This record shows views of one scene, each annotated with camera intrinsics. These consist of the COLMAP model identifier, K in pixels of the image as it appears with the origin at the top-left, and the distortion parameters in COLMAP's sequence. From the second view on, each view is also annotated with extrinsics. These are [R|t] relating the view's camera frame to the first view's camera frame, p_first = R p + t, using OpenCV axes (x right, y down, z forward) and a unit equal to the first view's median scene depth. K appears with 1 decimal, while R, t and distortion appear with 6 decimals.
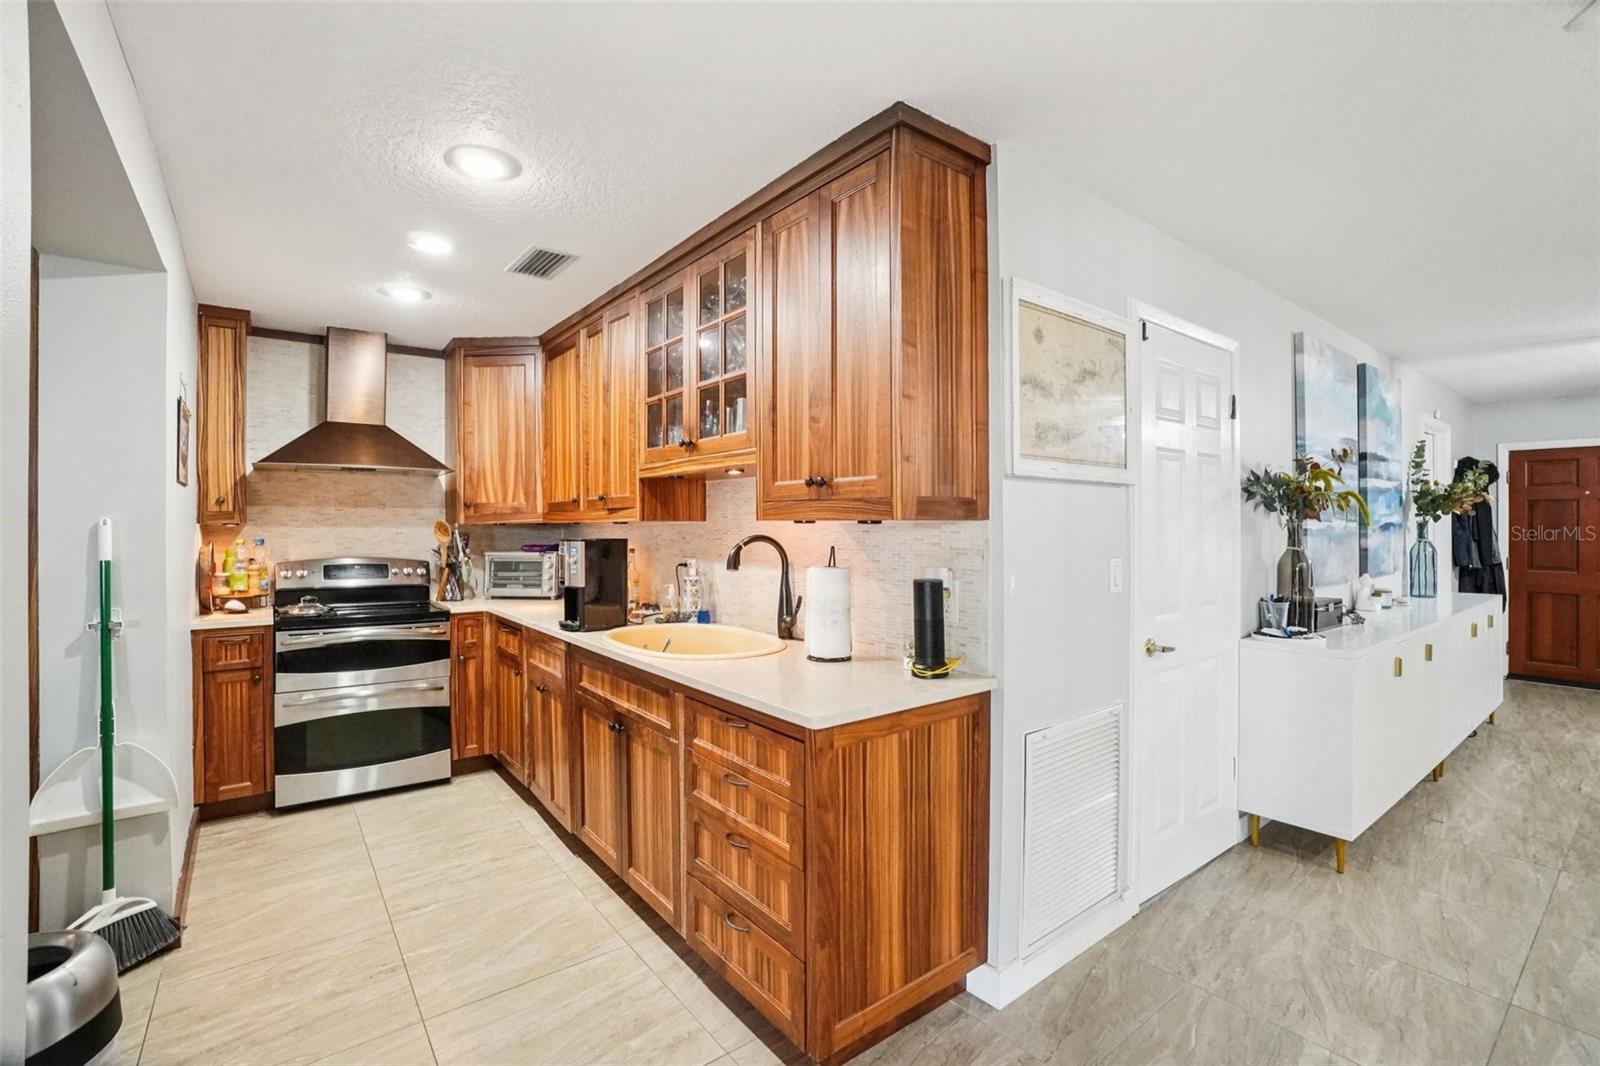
lens RADIAL K [[717.0, 0, 799.8], [0, 717.0, 524.2], [0, 0, 1]] dist [-0.057787, 0.019619]
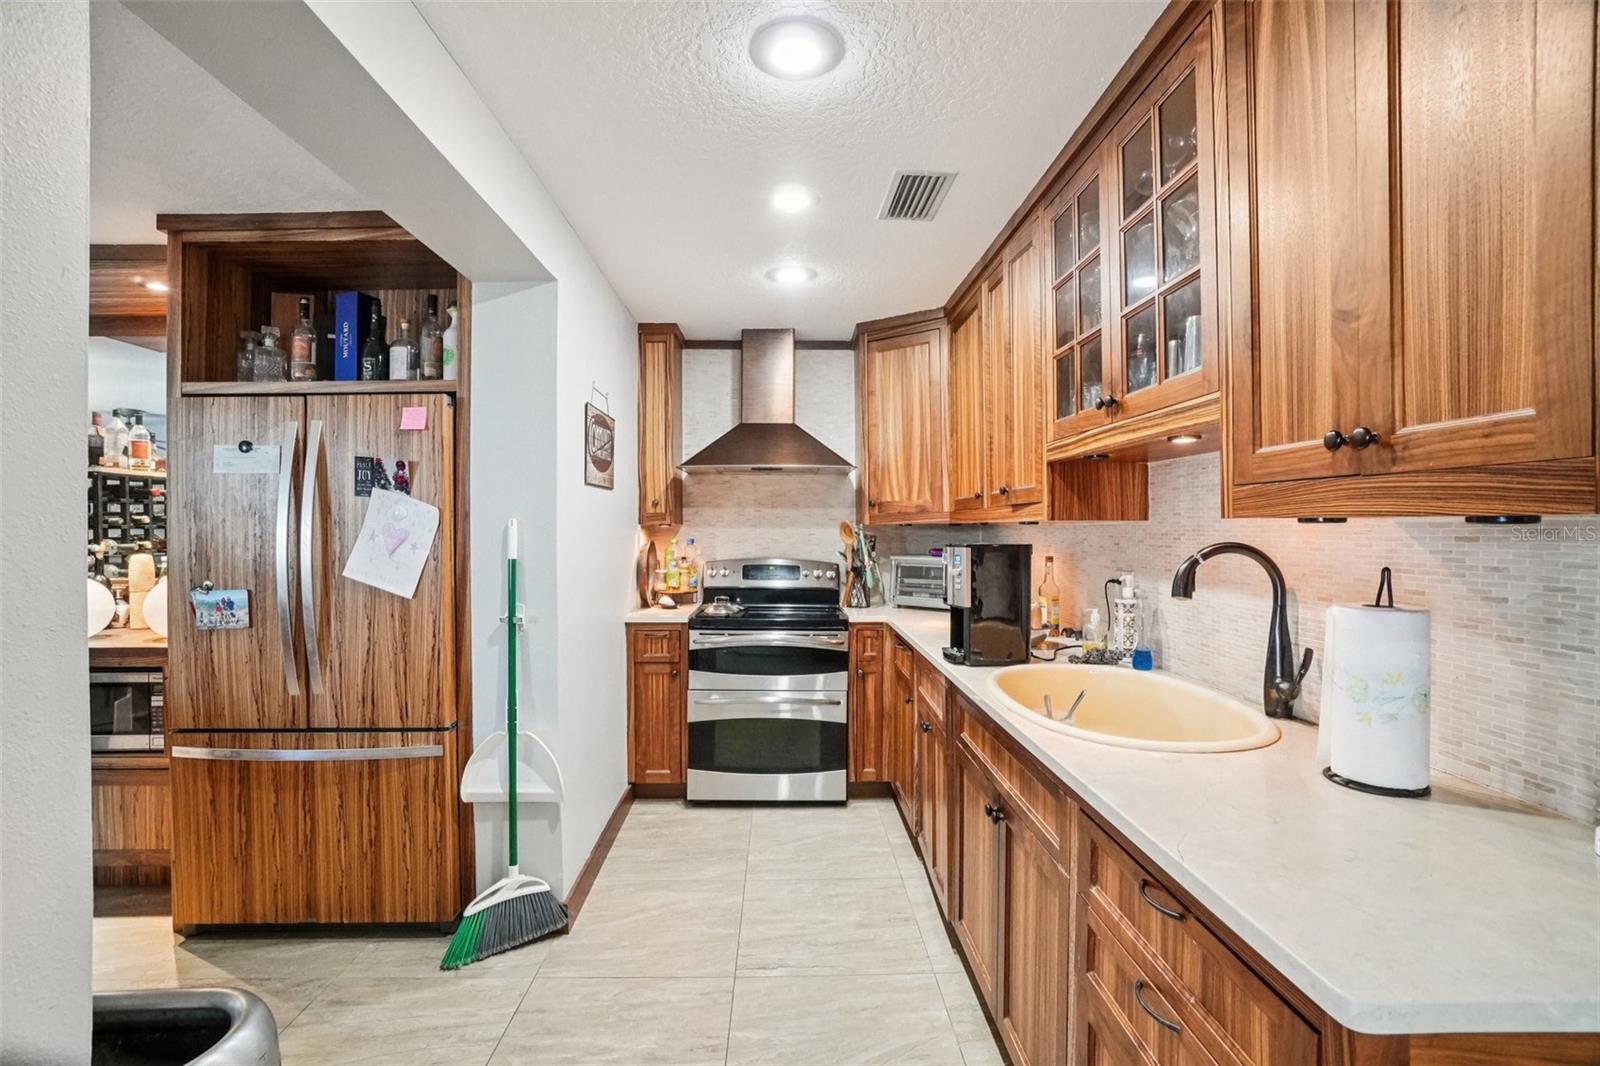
lens RADIAL K [[717.0, 0, 798.7], [0, 717.0, 528.4], [0, 0, 1]] dist [-0.057787, 0.019619]
pose [[0.809841, 0.002827, -0.586642, -0.002485], [-0.000384, 0.999991, 0.004289, 0.000515], [0.586649, -0.003248, 0.809835, 0.249297]]
